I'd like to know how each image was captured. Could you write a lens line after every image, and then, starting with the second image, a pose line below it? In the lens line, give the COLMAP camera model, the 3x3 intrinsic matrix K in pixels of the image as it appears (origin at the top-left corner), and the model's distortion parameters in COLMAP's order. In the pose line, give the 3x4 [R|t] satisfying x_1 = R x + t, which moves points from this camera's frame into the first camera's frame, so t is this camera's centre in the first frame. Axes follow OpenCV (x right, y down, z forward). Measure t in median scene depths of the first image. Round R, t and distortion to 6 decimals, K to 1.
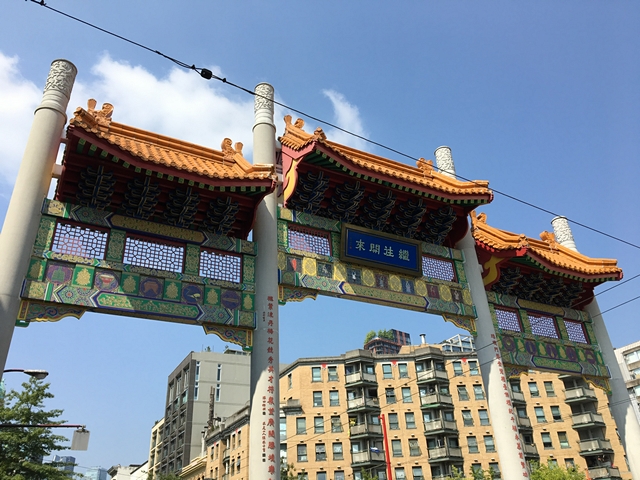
lens RADIAL K [[538.0, 0, 320.0], [0, 538.0, 238.2], [0, 0, 1]] dist [0.056418, -0.046910]
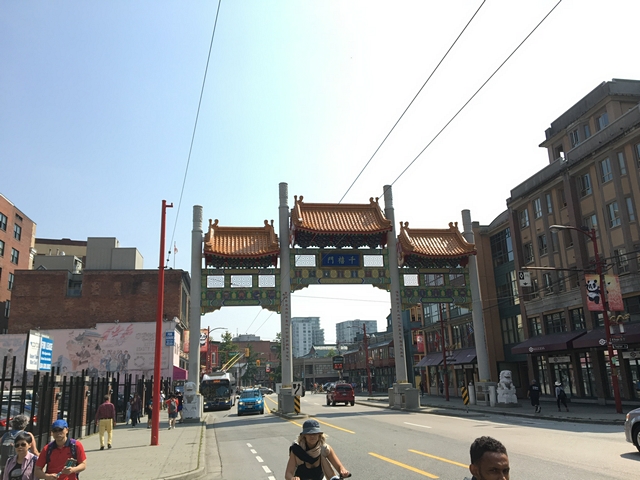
lens RADIAL K [[538.0, 0, 320.3], [0, 538.0, 239.4], [0, 0, 1]] dist [0.056418, -0.046910]
pose [[0.947864, -0.058512, -0.313259, 0.796698], [0.148997, 0.950309, 0.273336, -0.730943], [0.281699, -0.305760, 0.909482, -1.099074]]
